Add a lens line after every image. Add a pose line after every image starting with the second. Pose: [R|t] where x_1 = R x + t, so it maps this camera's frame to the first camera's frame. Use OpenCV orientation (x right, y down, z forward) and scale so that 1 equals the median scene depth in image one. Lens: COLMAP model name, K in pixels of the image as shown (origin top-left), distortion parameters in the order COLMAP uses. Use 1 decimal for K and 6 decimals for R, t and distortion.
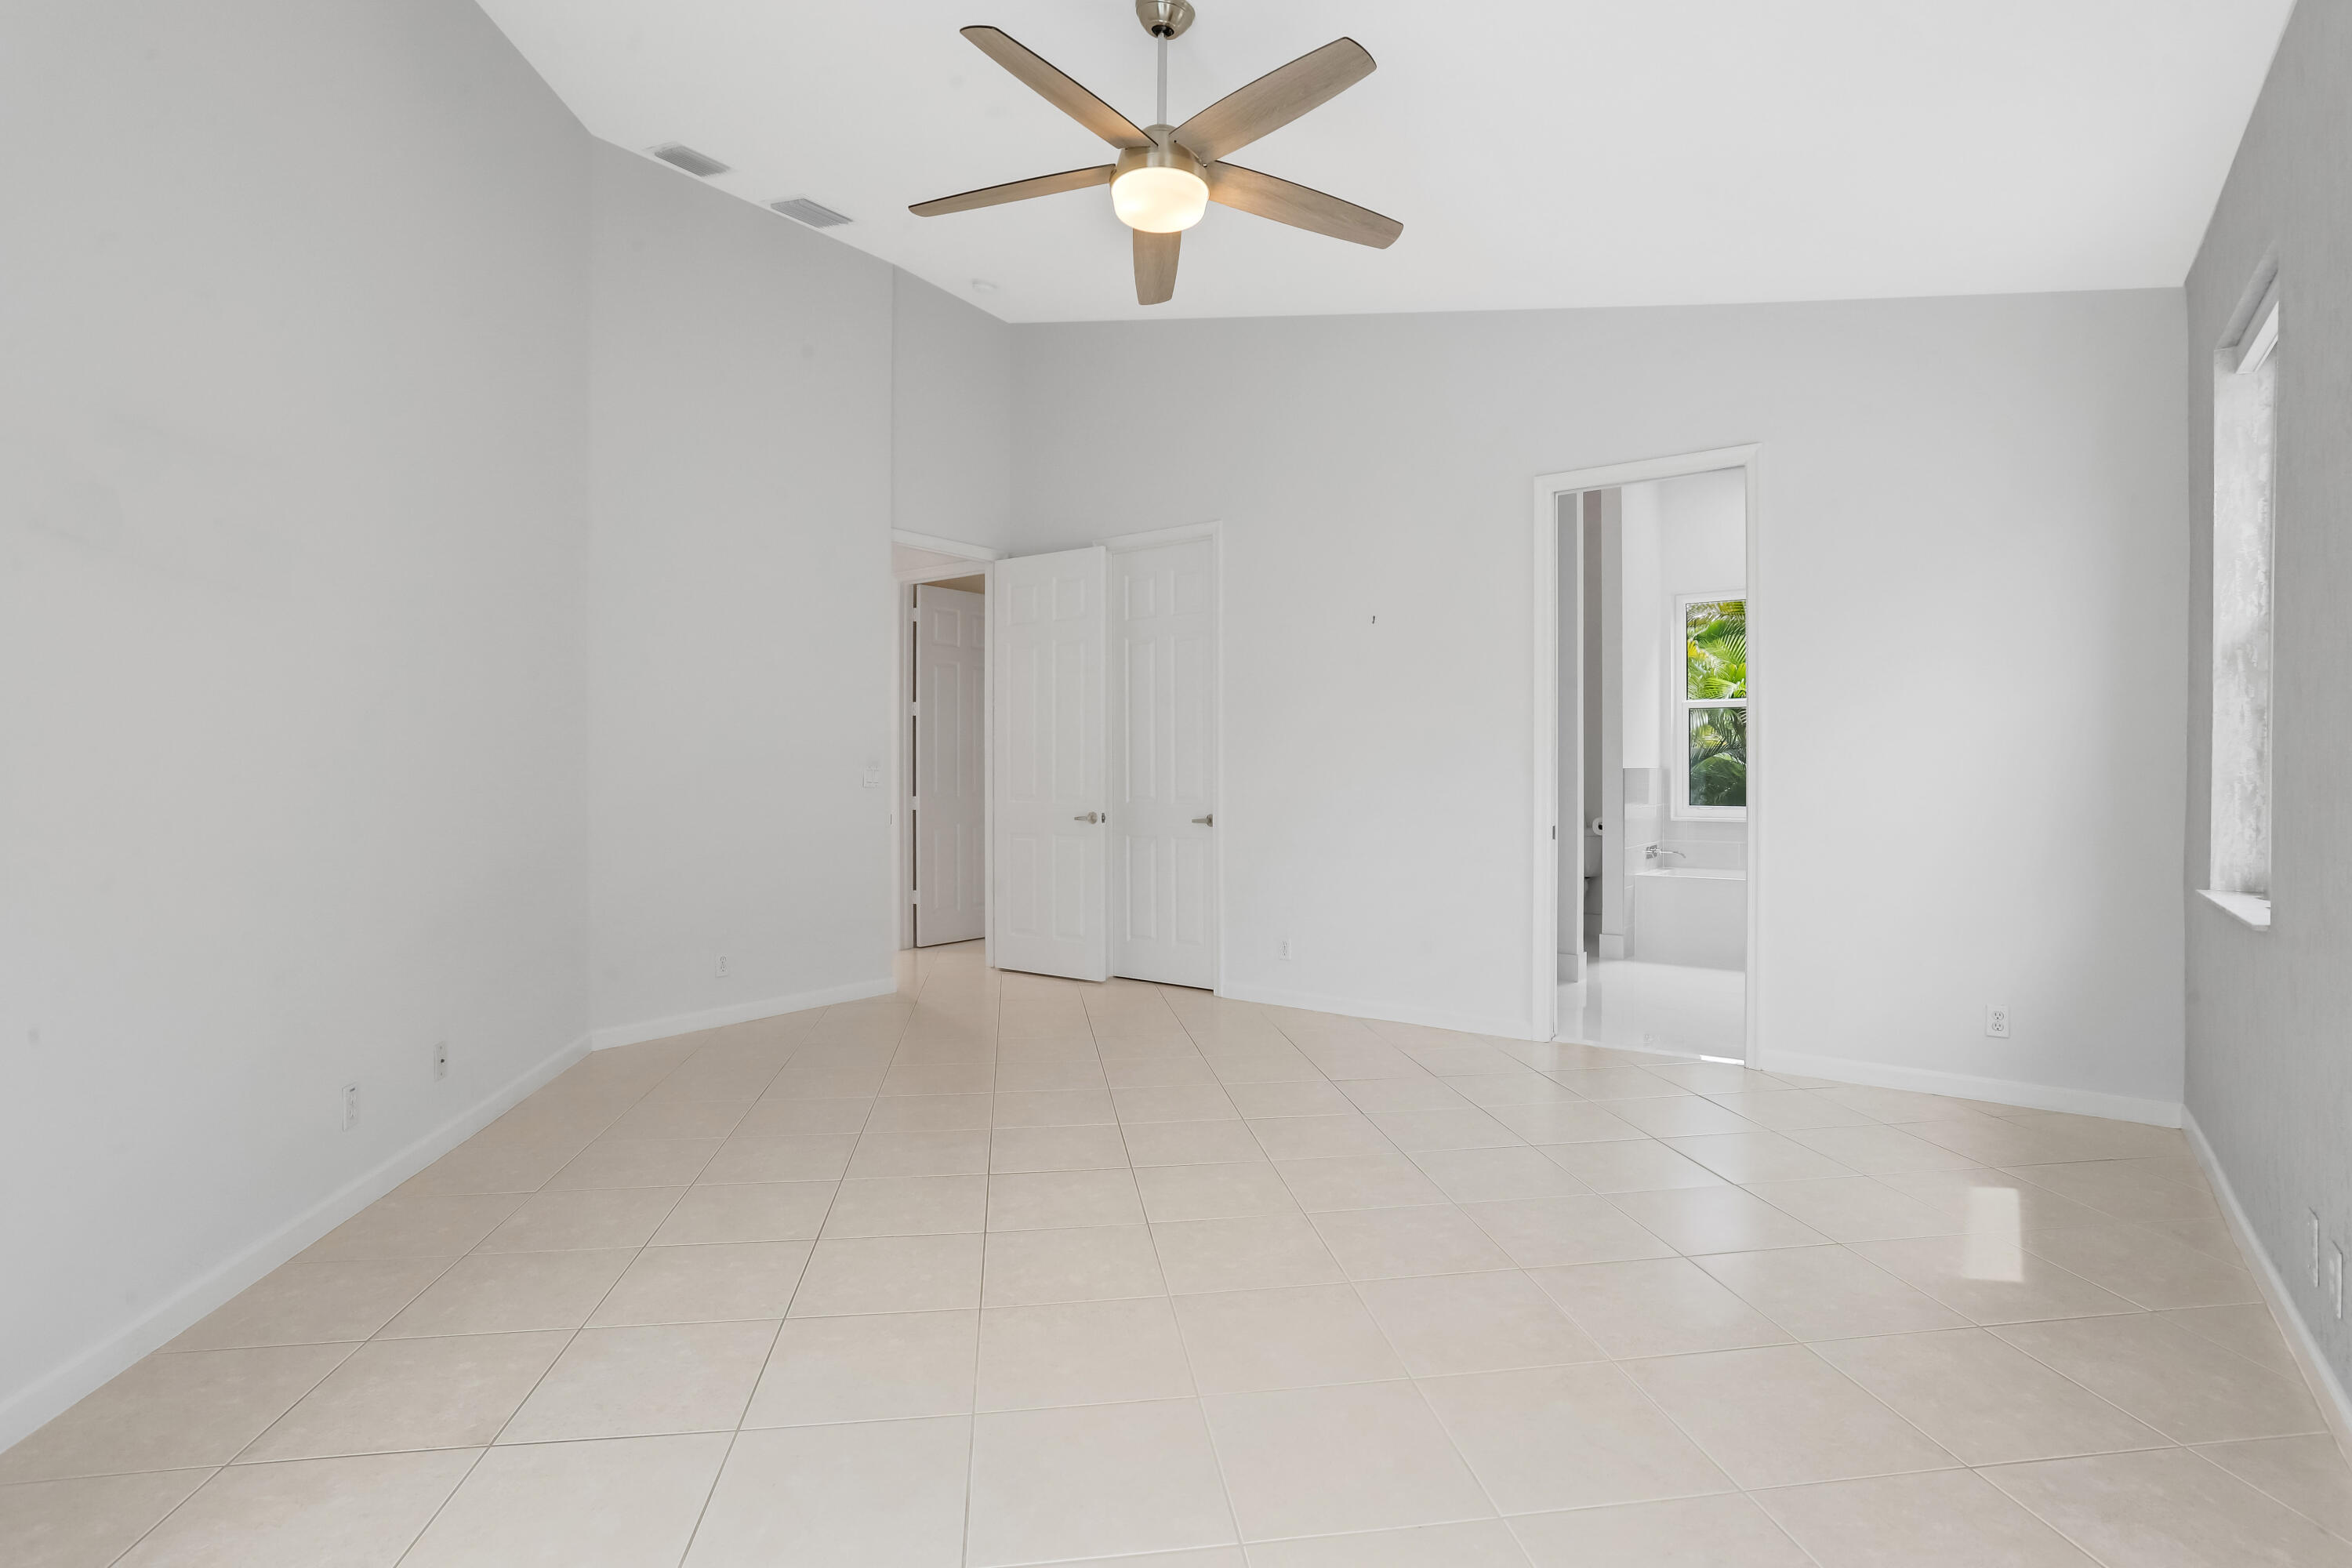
lens RADIAL K [[1119.5, 0, 1168.7], [0, 1119.5, 775.7], [0, 0, 1]] dist [-0.030285, -0.000059]
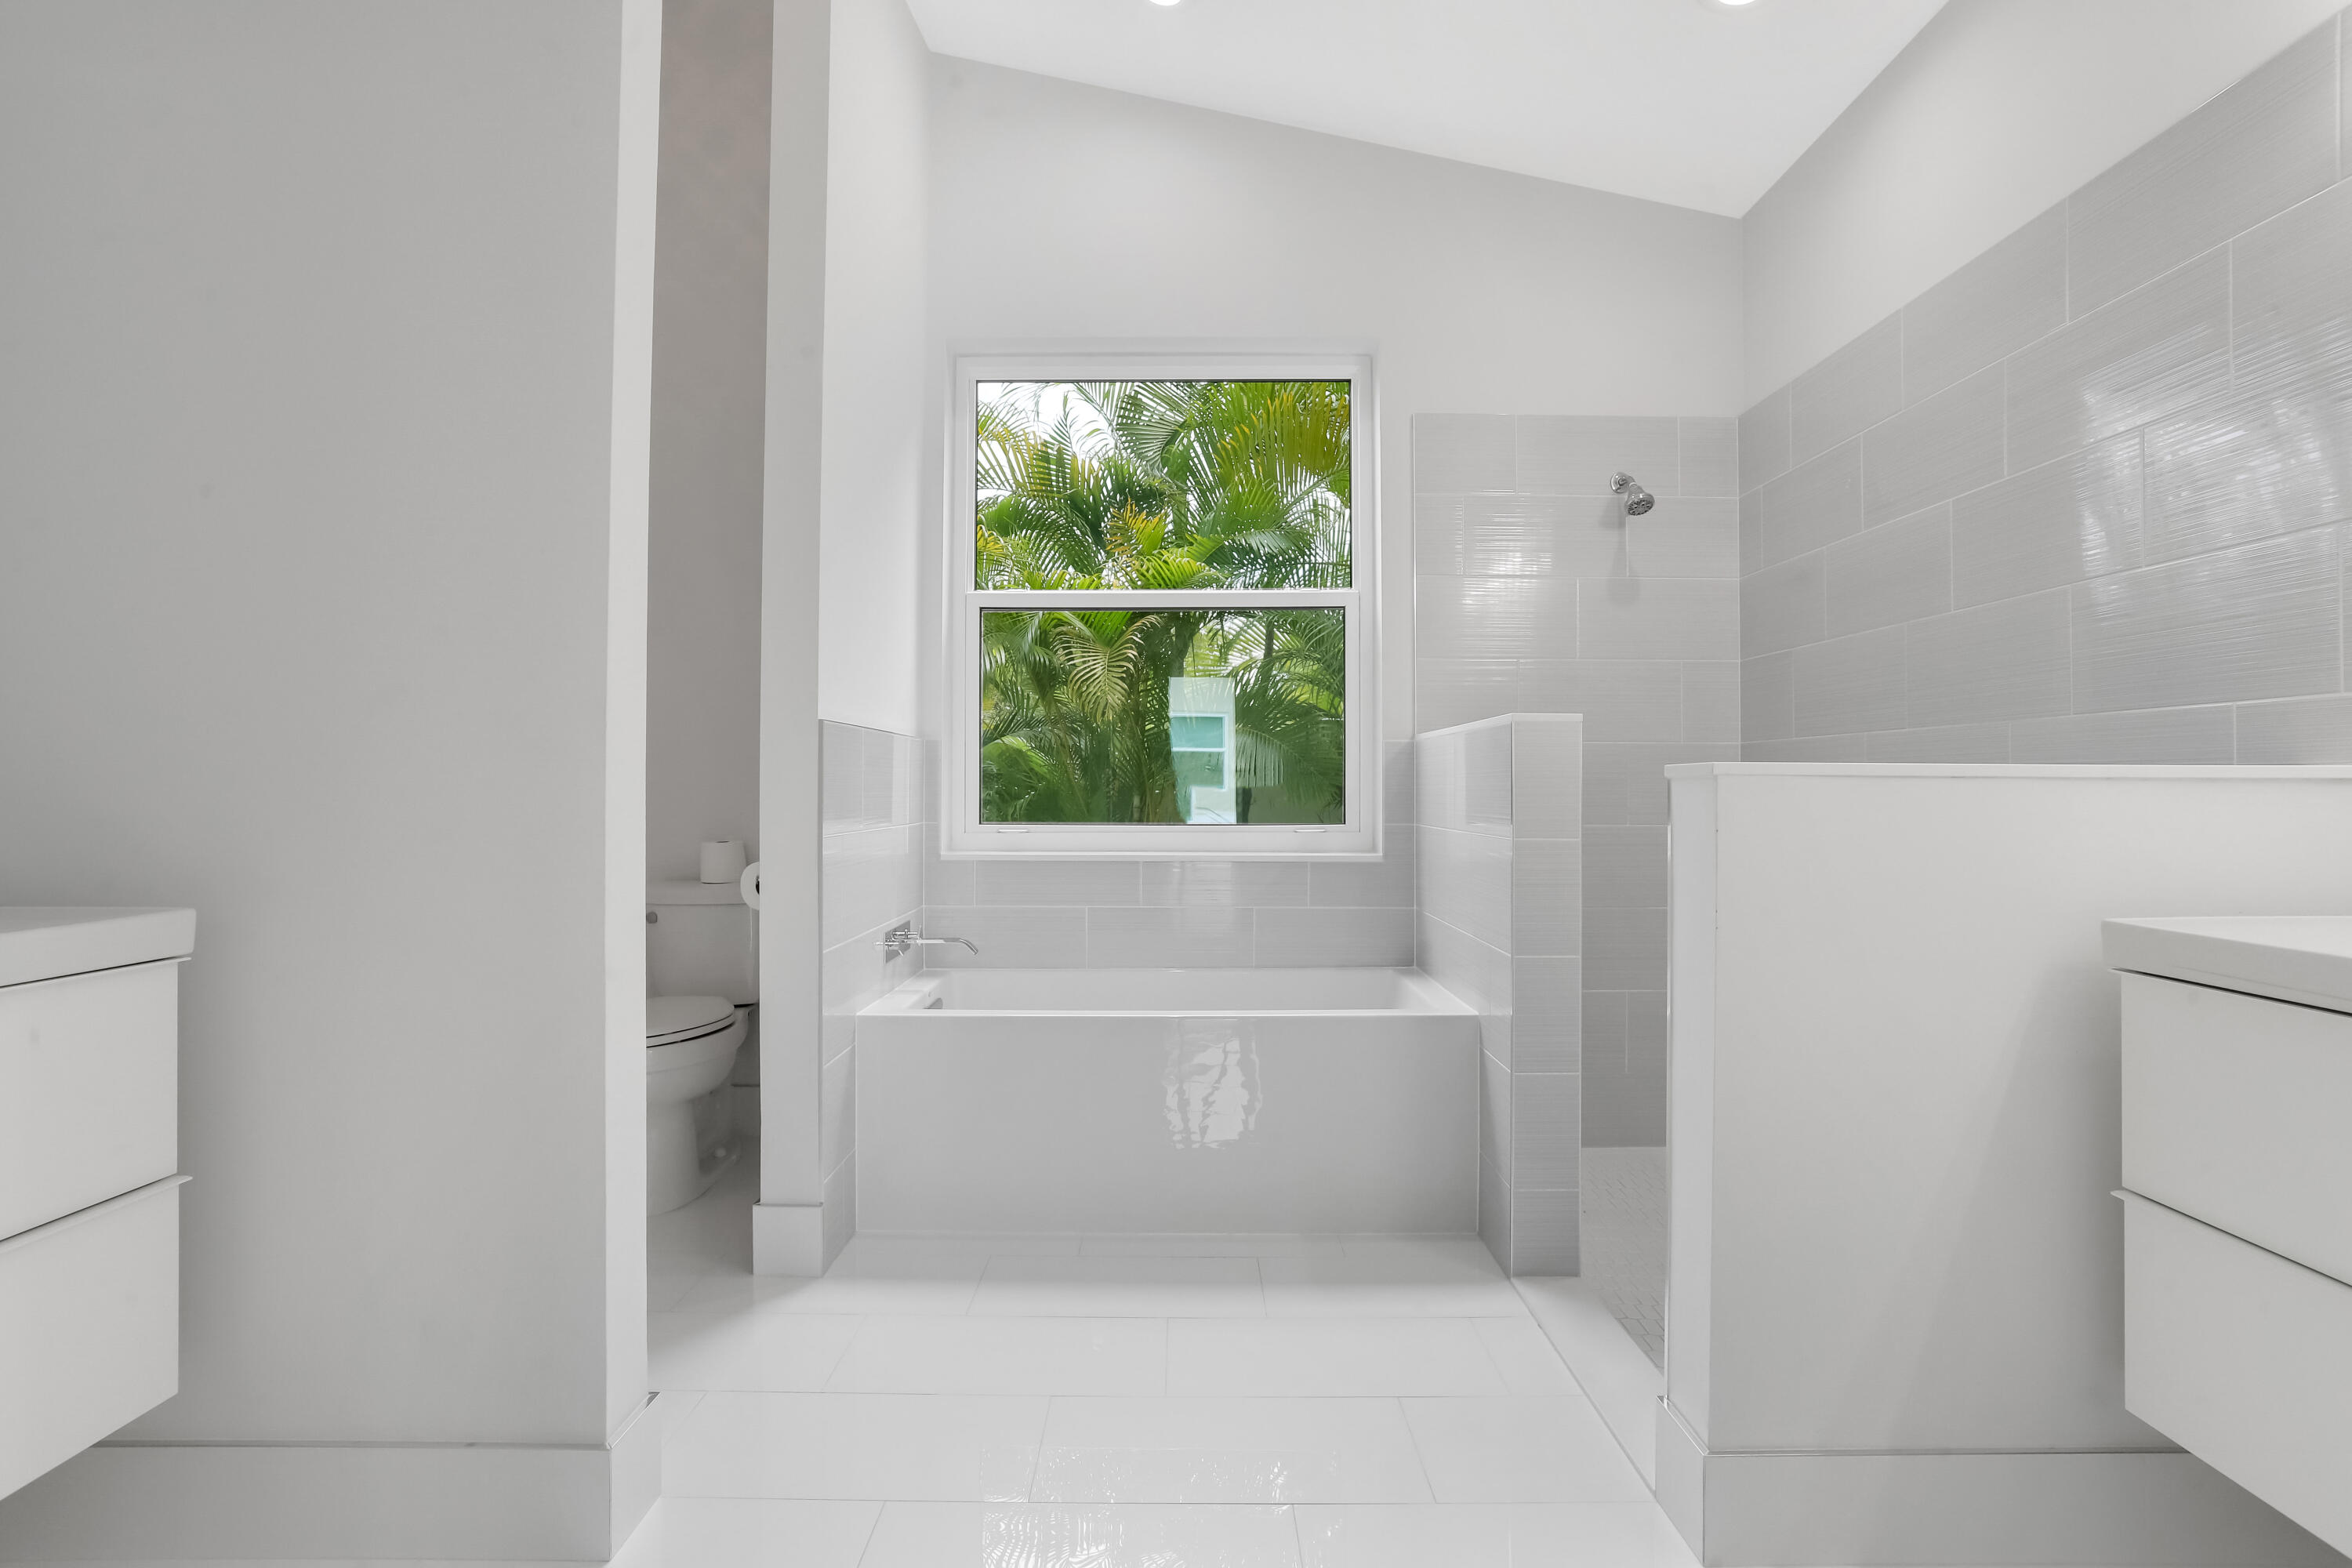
lens RADIAL K [[1119.5, 0, 1171.9], [0, 1119.5, 780.5], [0, 0, 1]] dist [-0.030285, -0.000059]
pose [[0.795203, 0.012379, 0.606217, 0.271819], [-0.002031, 0.999840, -0.017753, 0.017474], [-0.606340, 0.012886, 0.795101, 0.628438]]
